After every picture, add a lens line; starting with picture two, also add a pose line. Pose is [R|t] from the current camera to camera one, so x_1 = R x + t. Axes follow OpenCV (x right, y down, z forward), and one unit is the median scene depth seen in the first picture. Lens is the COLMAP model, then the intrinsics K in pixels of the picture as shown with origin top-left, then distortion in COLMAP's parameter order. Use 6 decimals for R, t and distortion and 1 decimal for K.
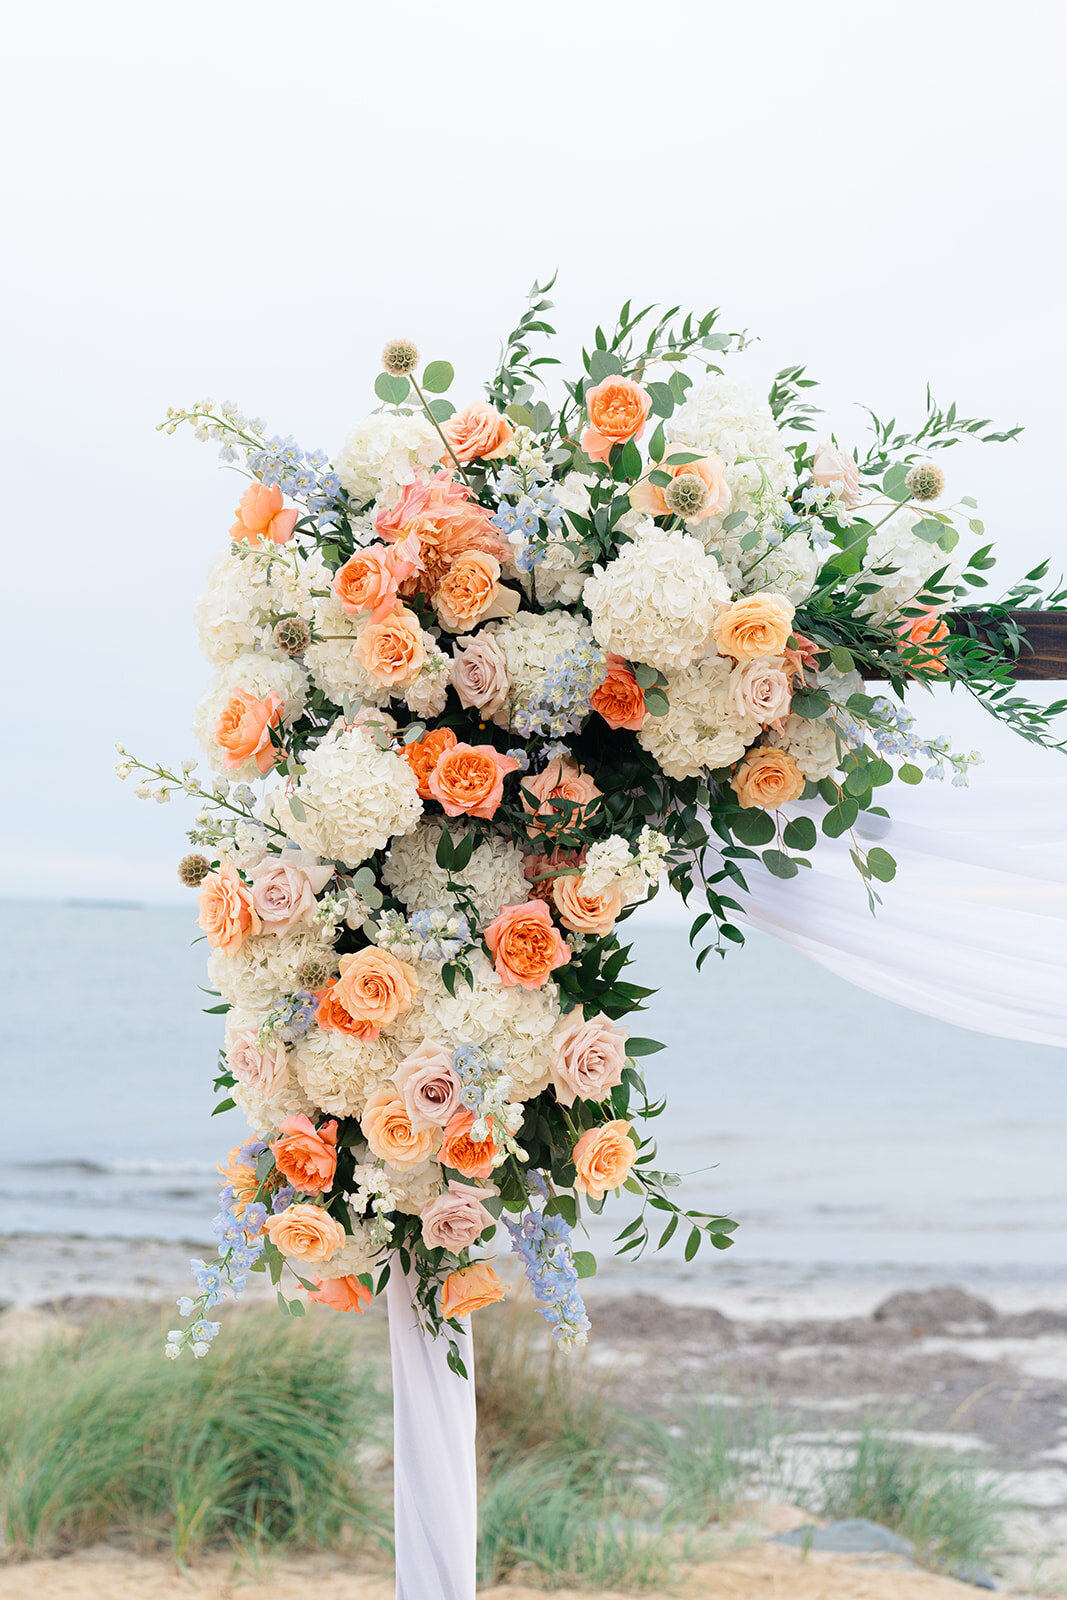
lens RADIAL K [[2333.0, 0, 533.7], [0, 2333.0, 802.8], [0, 0, 1]] dist [0.036176, 0.000000]
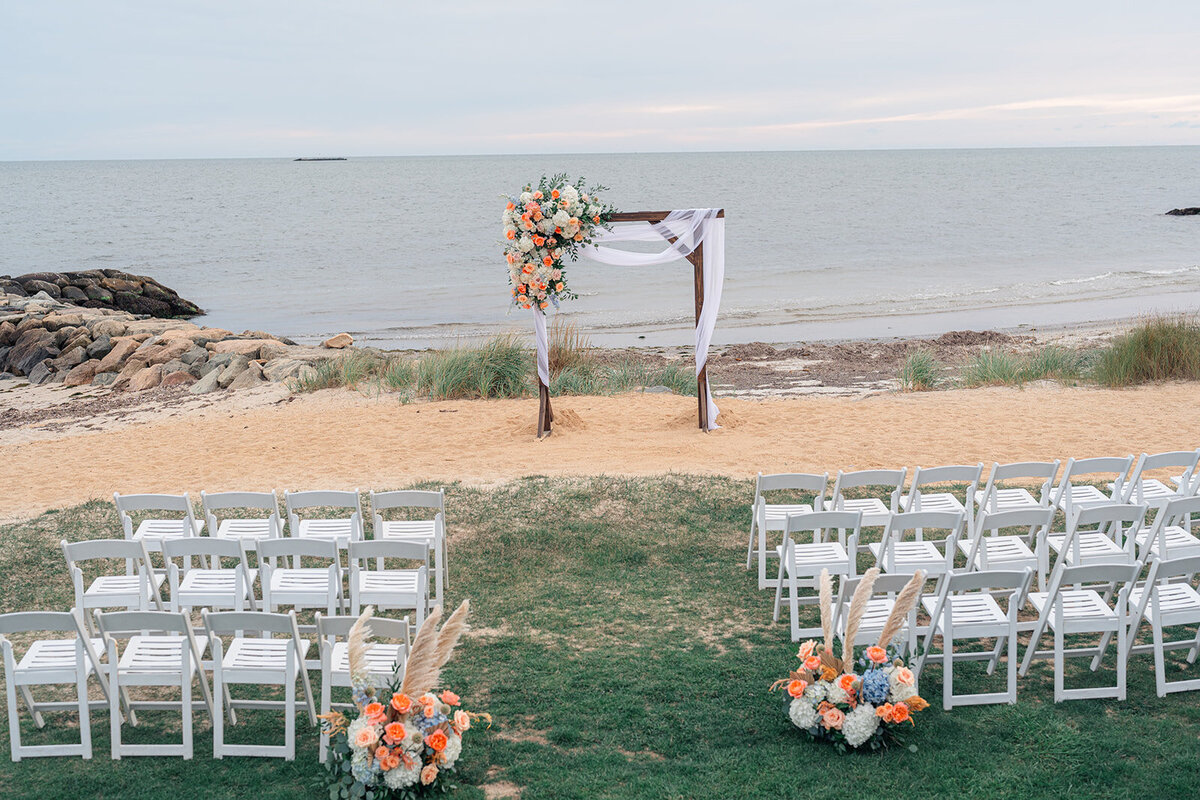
lens RADIAL K [[1749.7, 0, 598.5], [0, 1749.7, 400.2], [0, 0, 1]] dist [0.036176, 0.000000]
pose [[0.998376, -0.055072, -0.014556, 0.227317], [0.056867, 0.978439, 0.198553, -0.647022], [0.003307, -0.199059, 0.979982, -4.916198]]
